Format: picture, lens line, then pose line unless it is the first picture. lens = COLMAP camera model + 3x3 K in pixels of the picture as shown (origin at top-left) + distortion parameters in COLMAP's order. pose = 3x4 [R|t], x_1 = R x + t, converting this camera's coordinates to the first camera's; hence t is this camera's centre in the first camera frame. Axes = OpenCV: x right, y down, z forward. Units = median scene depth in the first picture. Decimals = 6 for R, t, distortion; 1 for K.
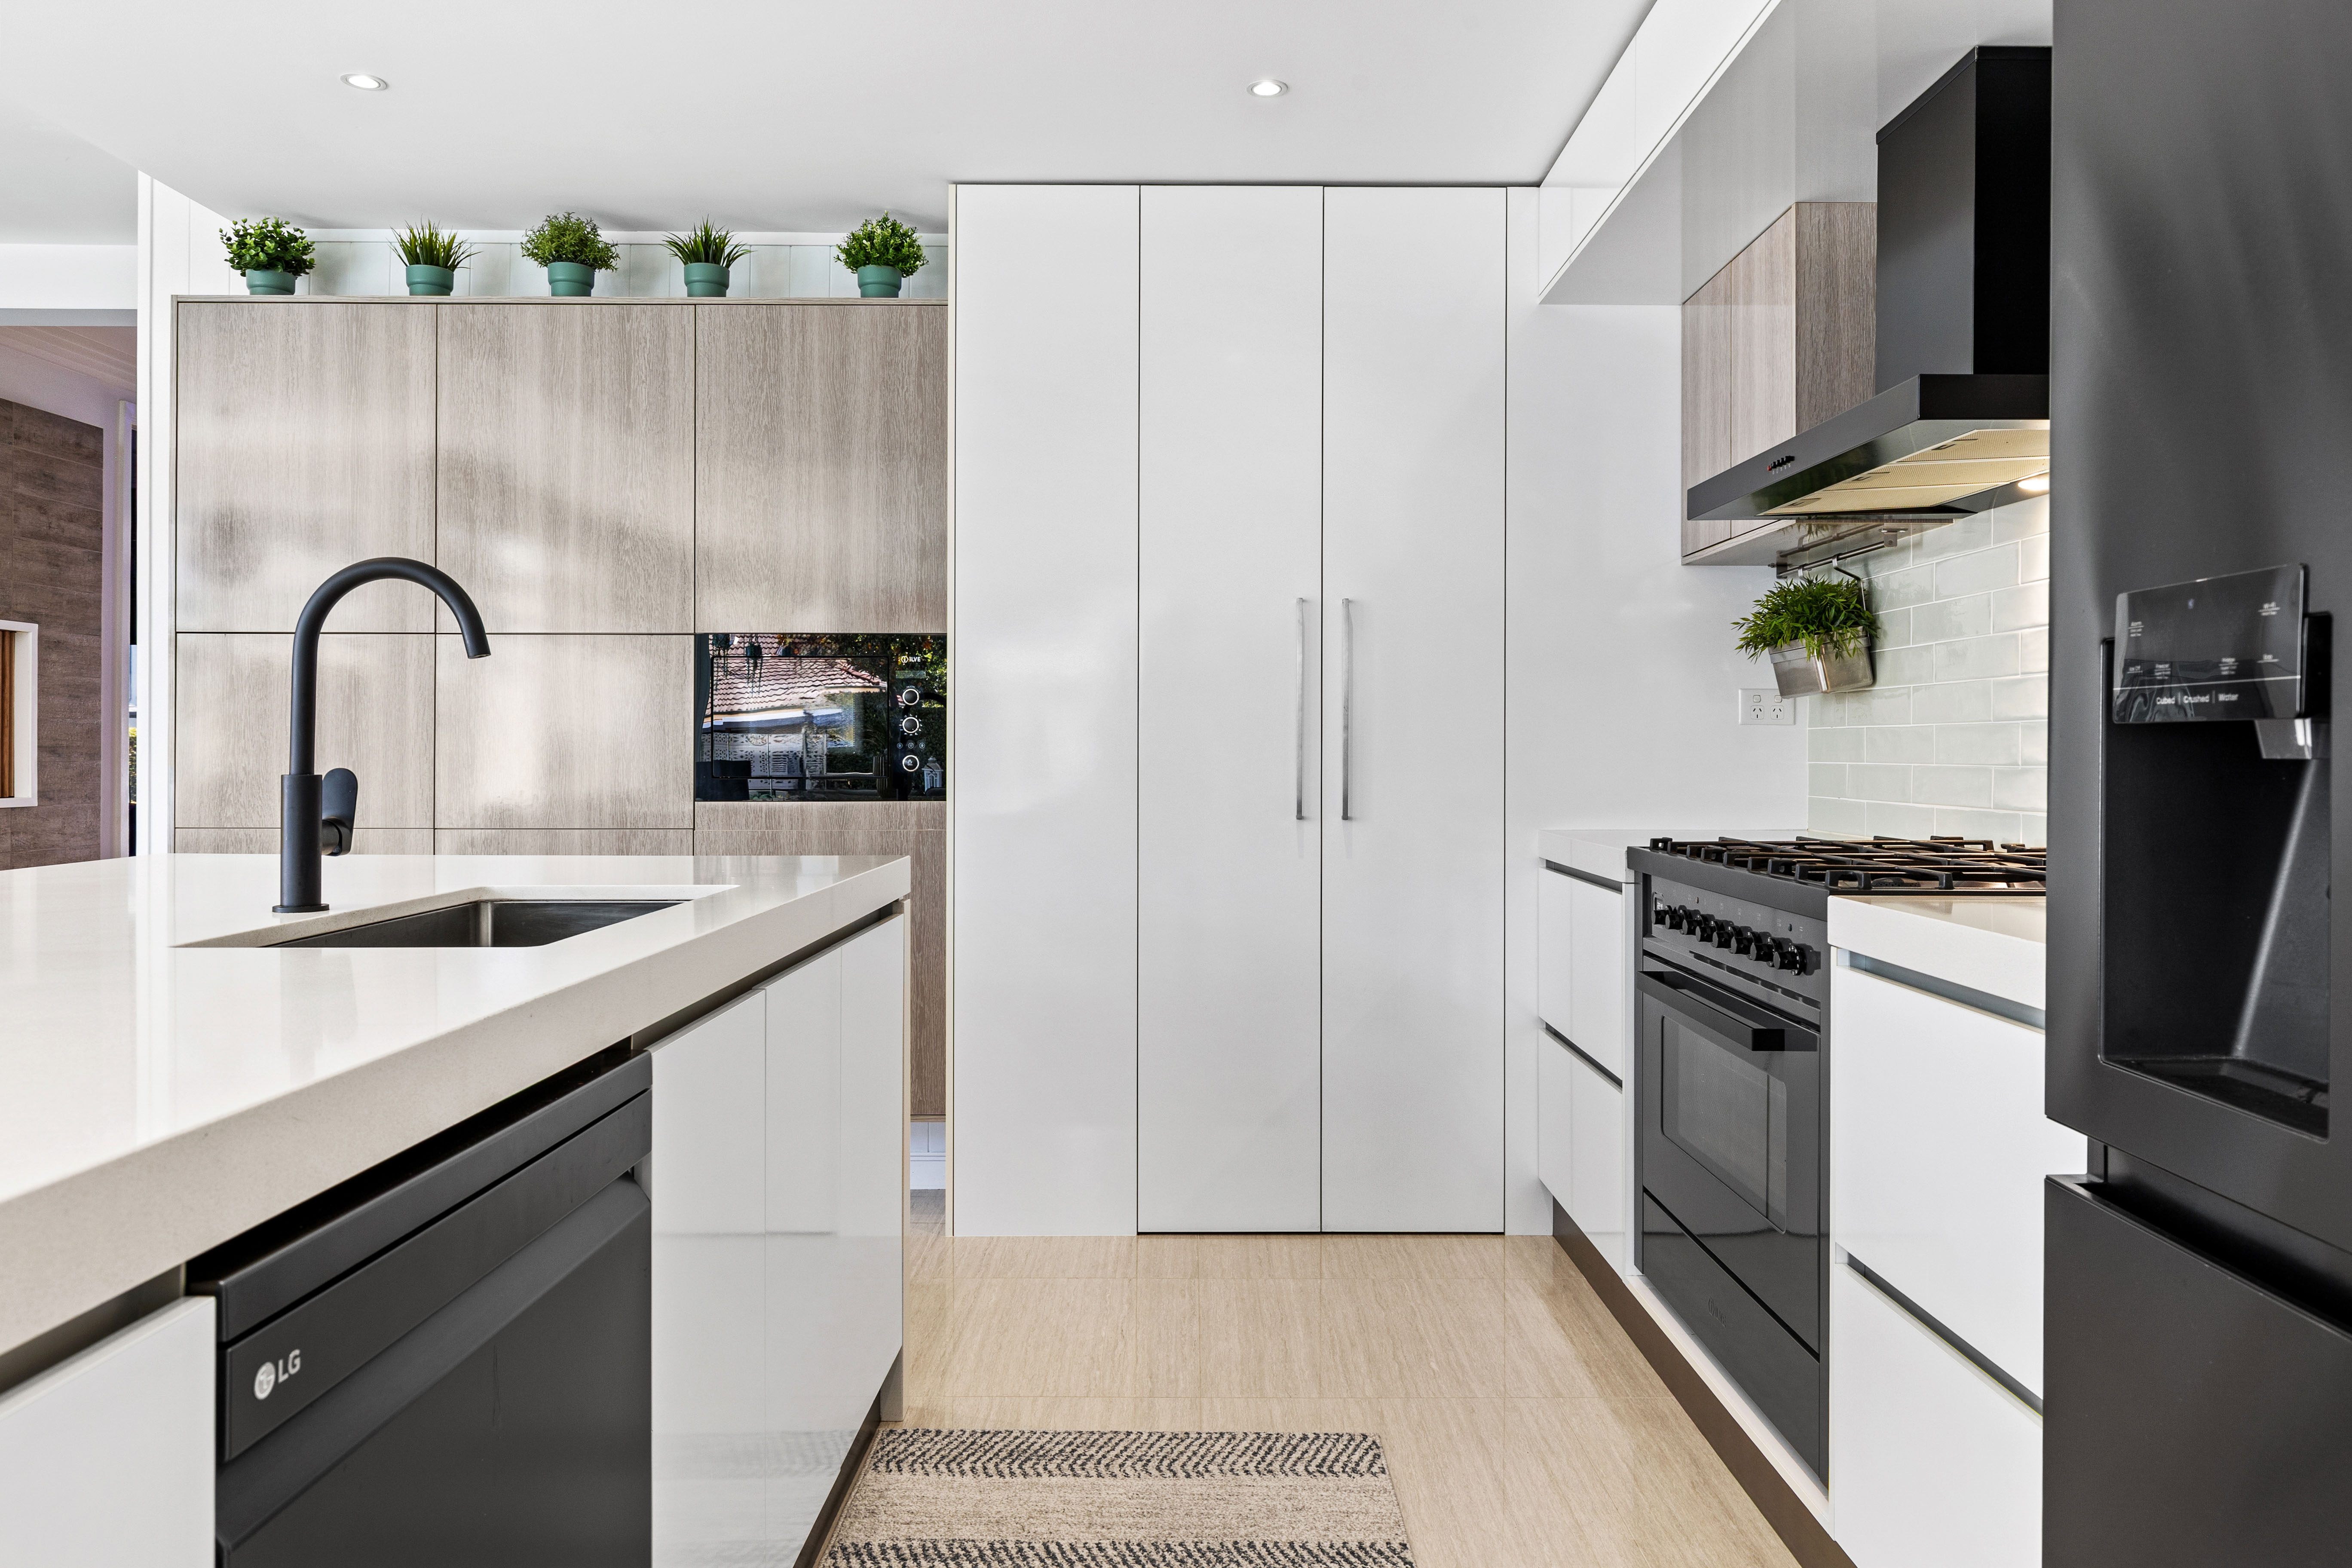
lens RADIAL K [[1551.1, 0, 1182.2], [0, 1551.1, 738.5], [0, 0, 1]] dist [0.003258, 0.000067]
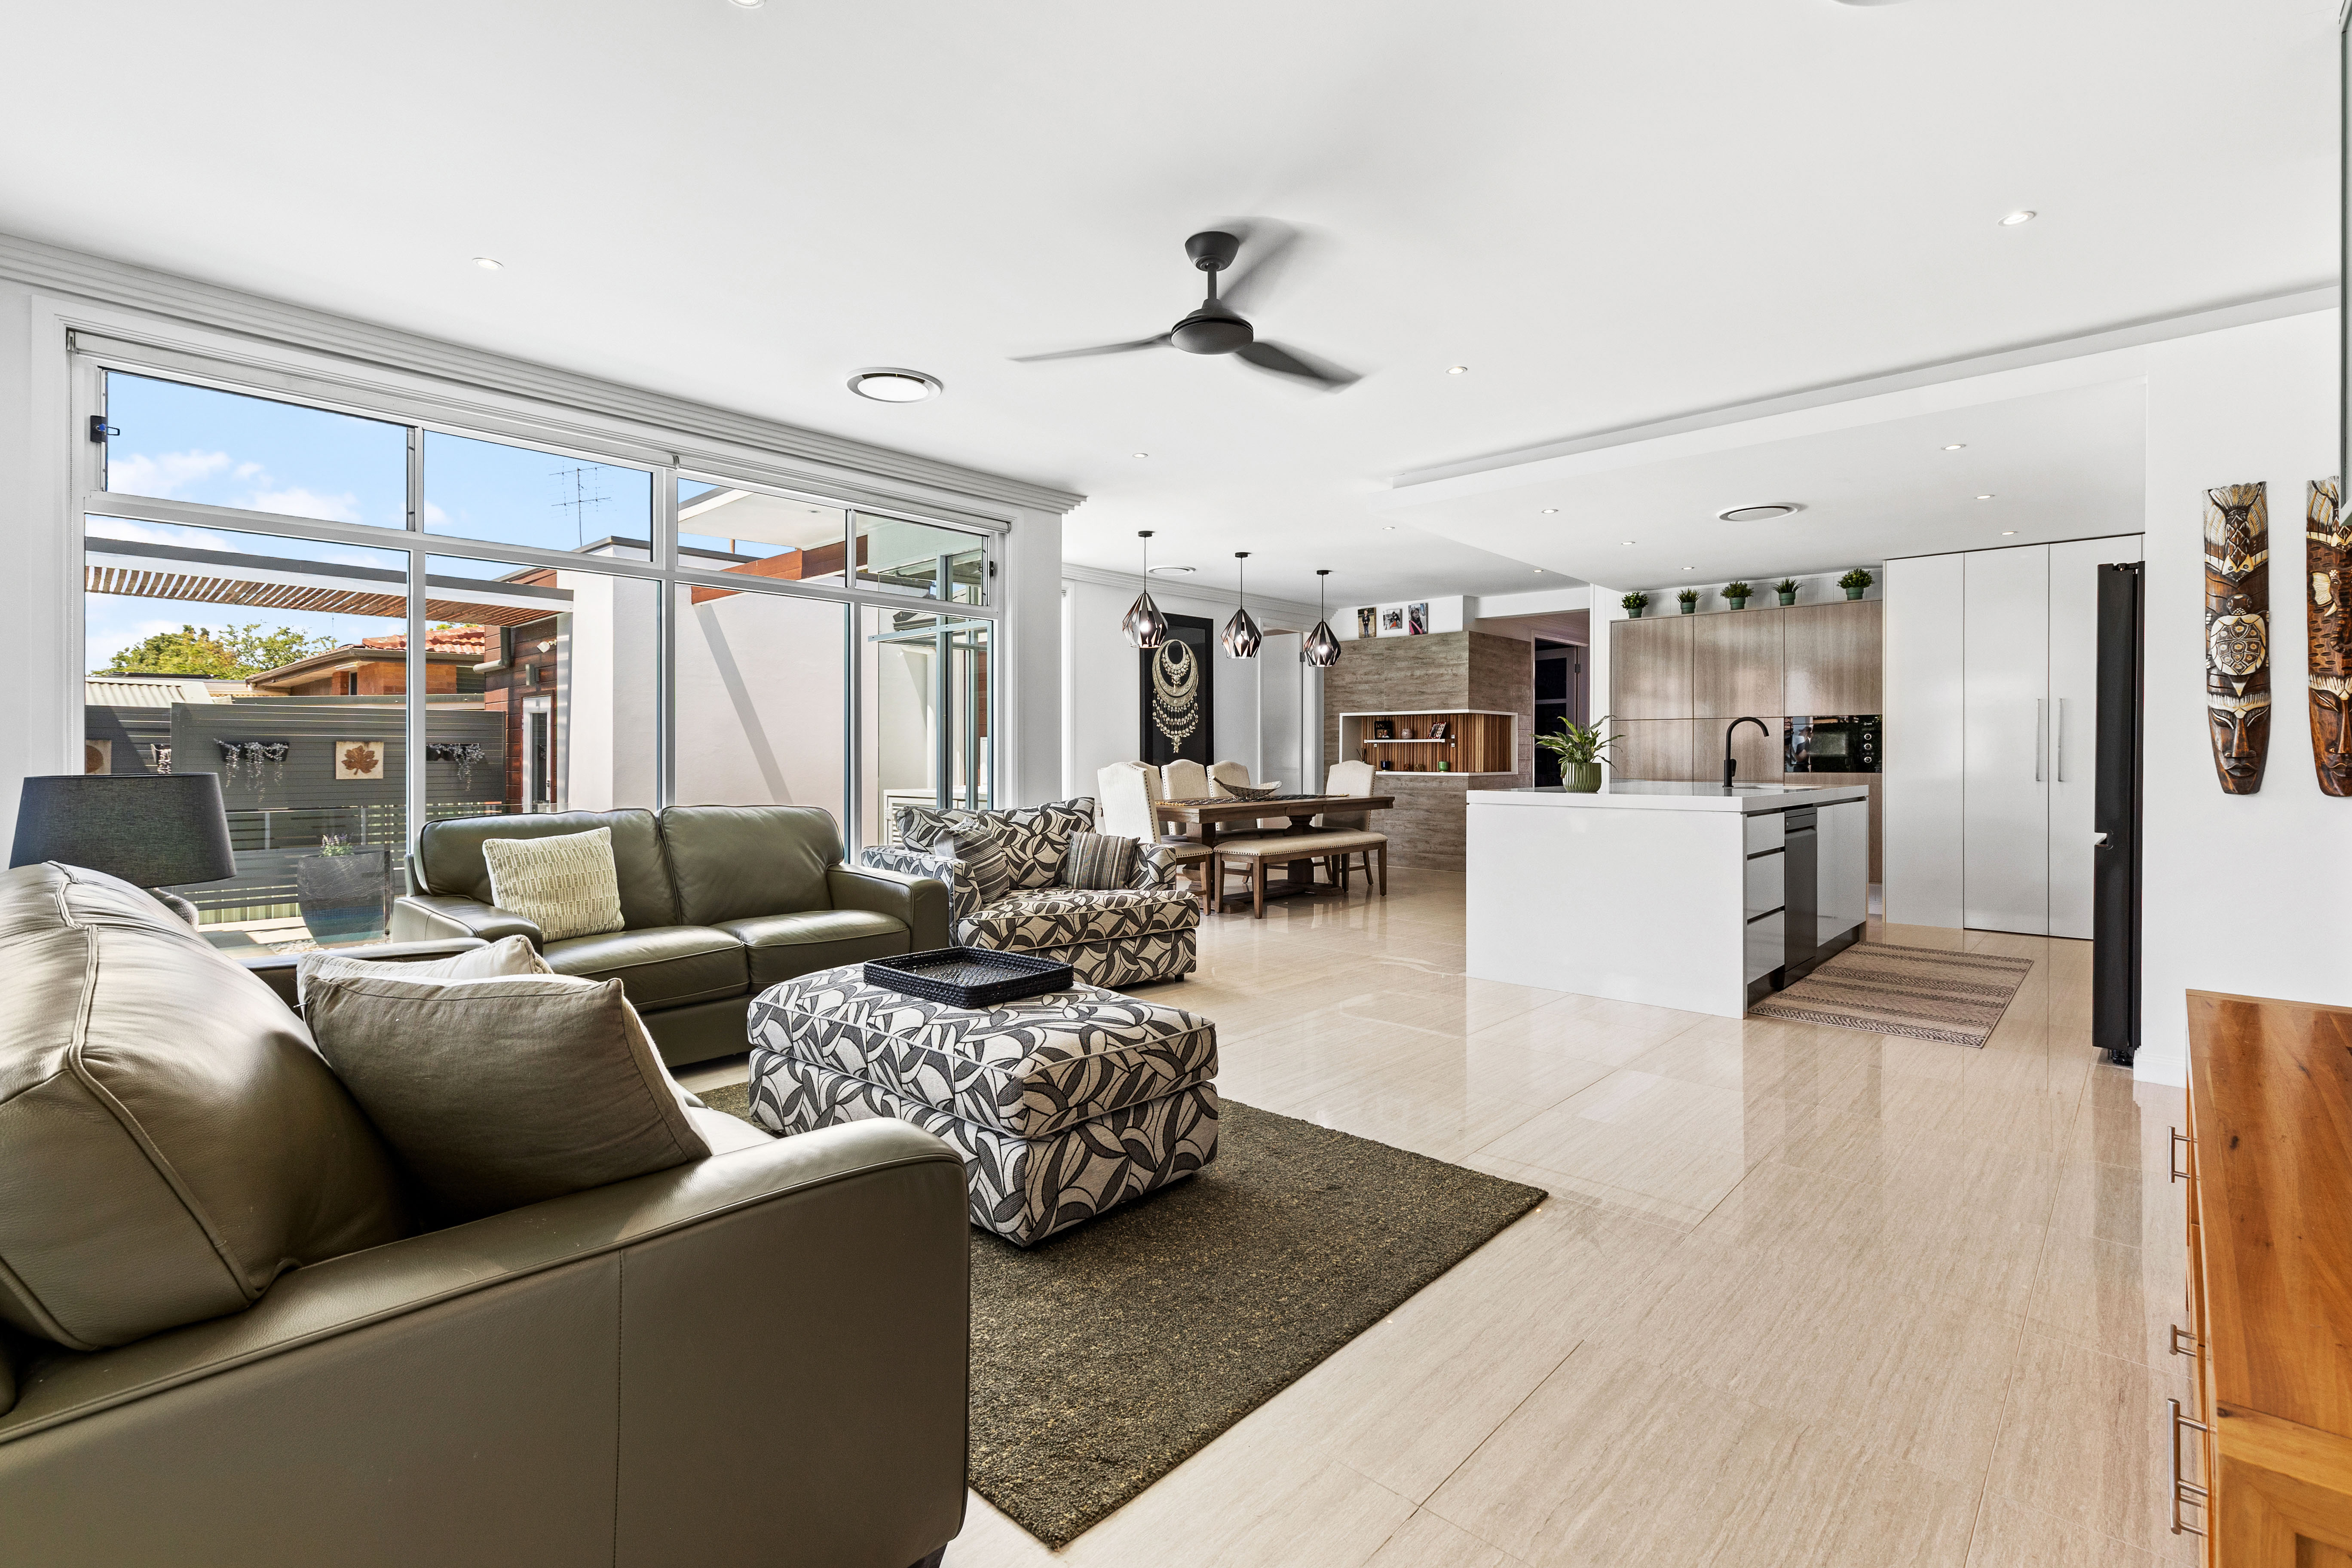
lens RADIAL K [[1069.3, 0, 1183.2], [0, 1069.3, 758.9], [0, 0, 1]] dist [-0.000318, -0.000032]
pose [[0.736996, -0.000800, -0.675897, 0.231548], [0.005324, 0.999975, 0.004623, -0.002920], [0.675876, -0.007006, 0.736982, -1.334084]]
